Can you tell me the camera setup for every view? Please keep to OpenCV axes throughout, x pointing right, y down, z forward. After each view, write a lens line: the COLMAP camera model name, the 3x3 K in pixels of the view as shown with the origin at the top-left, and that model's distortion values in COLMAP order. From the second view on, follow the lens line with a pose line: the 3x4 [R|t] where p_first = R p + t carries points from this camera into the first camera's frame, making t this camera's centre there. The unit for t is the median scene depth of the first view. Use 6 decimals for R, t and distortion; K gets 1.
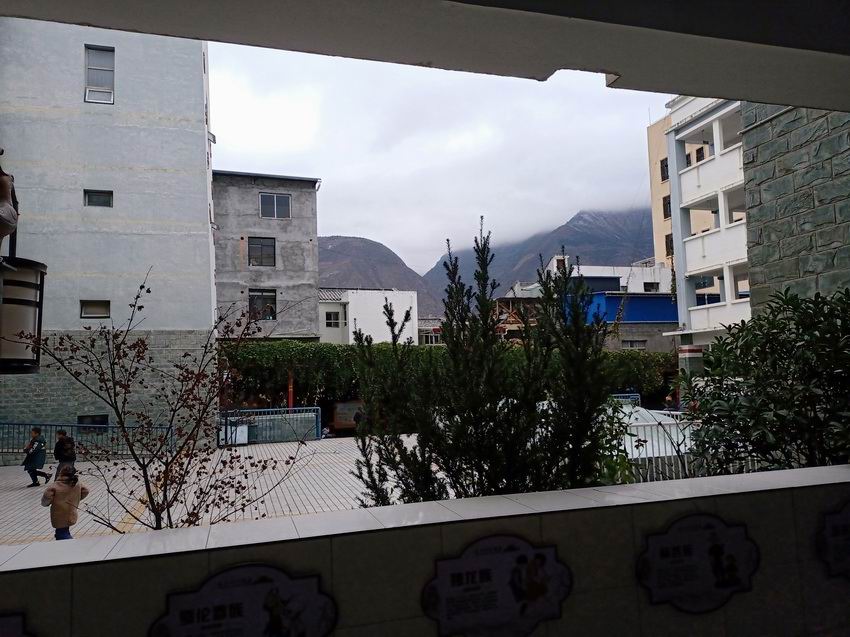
lens RADIAL K [[629.7, 0, 422.5], [0, 629.7, 311.6], [0, 0, 1]] dist [0.038133, -0.041591]
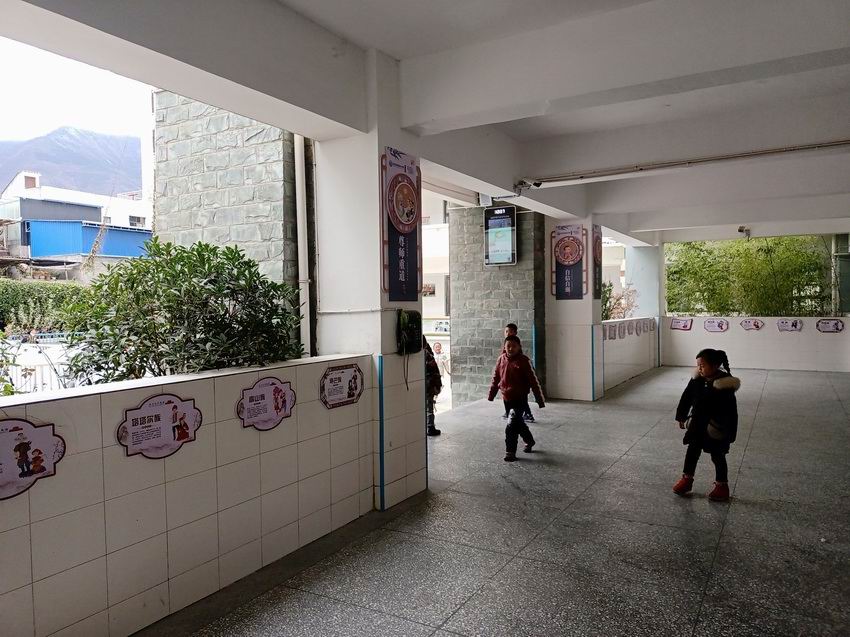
lens RADIAL K [[629.7, 0, 427.3], [0, 629.7, 319.7], [0, 0, 1]] dist [0.038133, -0.041591]
pose [[0.718352, 0.002800, 0.695675, 0.082681], [-0.080017, 0.993688, 0.078626, -0.012909], [-0.691063, -0.112147, 0.714041, -0.185415]]
